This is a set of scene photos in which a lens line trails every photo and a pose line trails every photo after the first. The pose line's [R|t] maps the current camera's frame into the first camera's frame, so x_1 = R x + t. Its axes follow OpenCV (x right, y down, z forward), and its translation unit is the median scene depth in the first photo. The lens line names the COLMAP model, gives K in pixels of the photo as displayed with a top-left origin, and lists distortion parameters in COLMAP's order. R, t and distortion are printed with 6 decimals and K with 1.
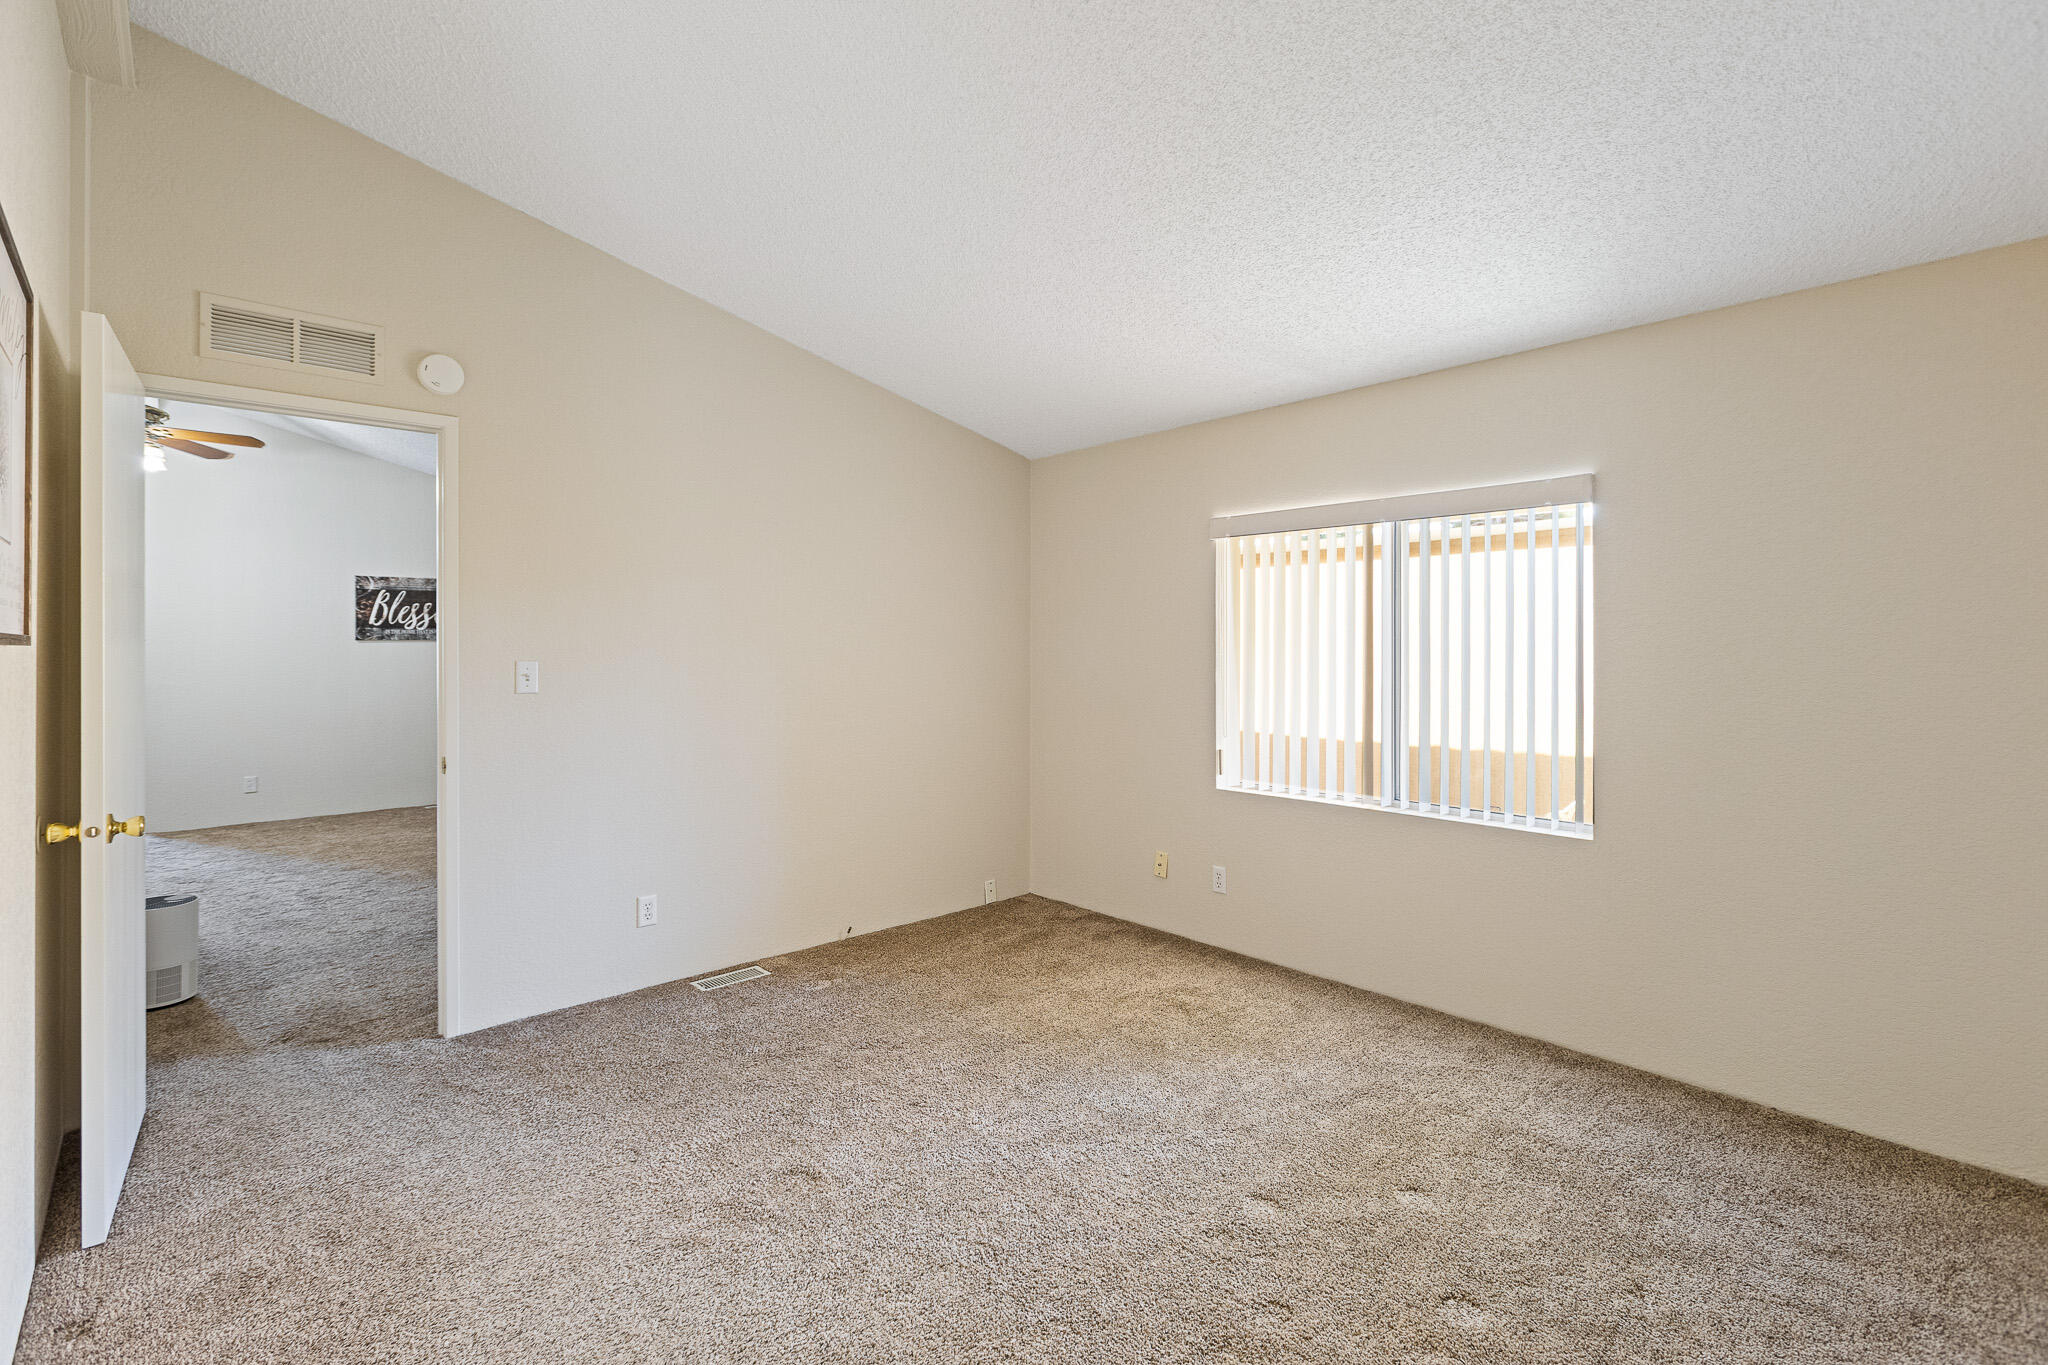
lens RADIAL K [[927.4, 0, 1055.2], [0, 927.4, 644.2], [0, 0, 1]] dist [-0.009707, -0.000044]
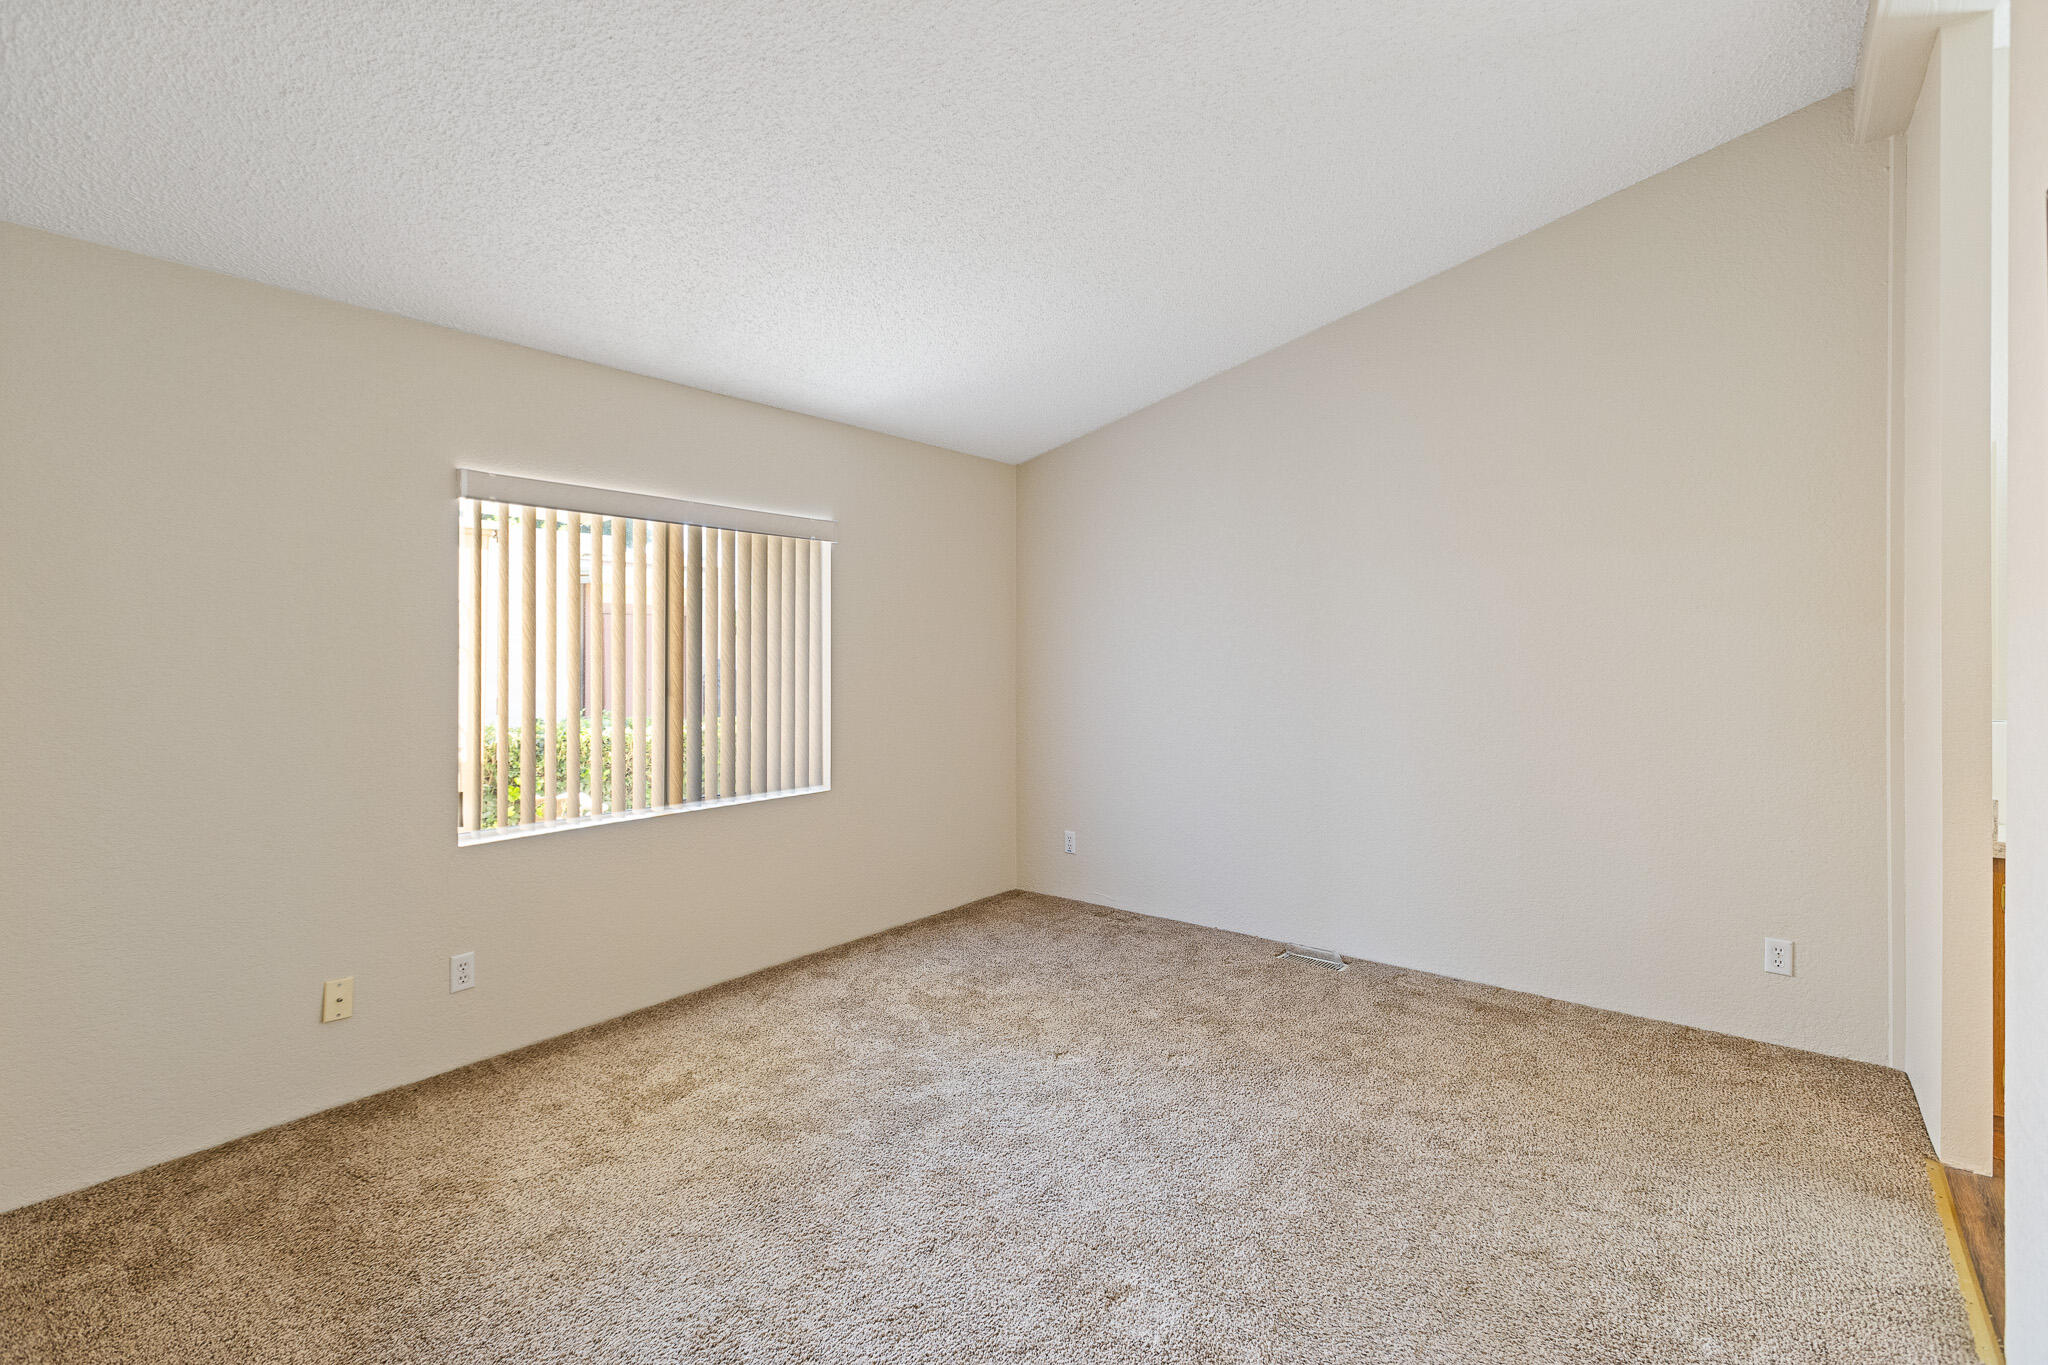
lens RADIAL K [[949.5, 0, 986.4], [0, 949.5, 647.0], [0, 0, 1]] dist [0.001409, 0.000025]
pose [[-0.133805, -0.004941, 0.990995, -0.675009], [-0.003574, 0.999983, 0.004504, -0.003916], [-0.991001, -0.002939, -0.133821, 0.771518]]
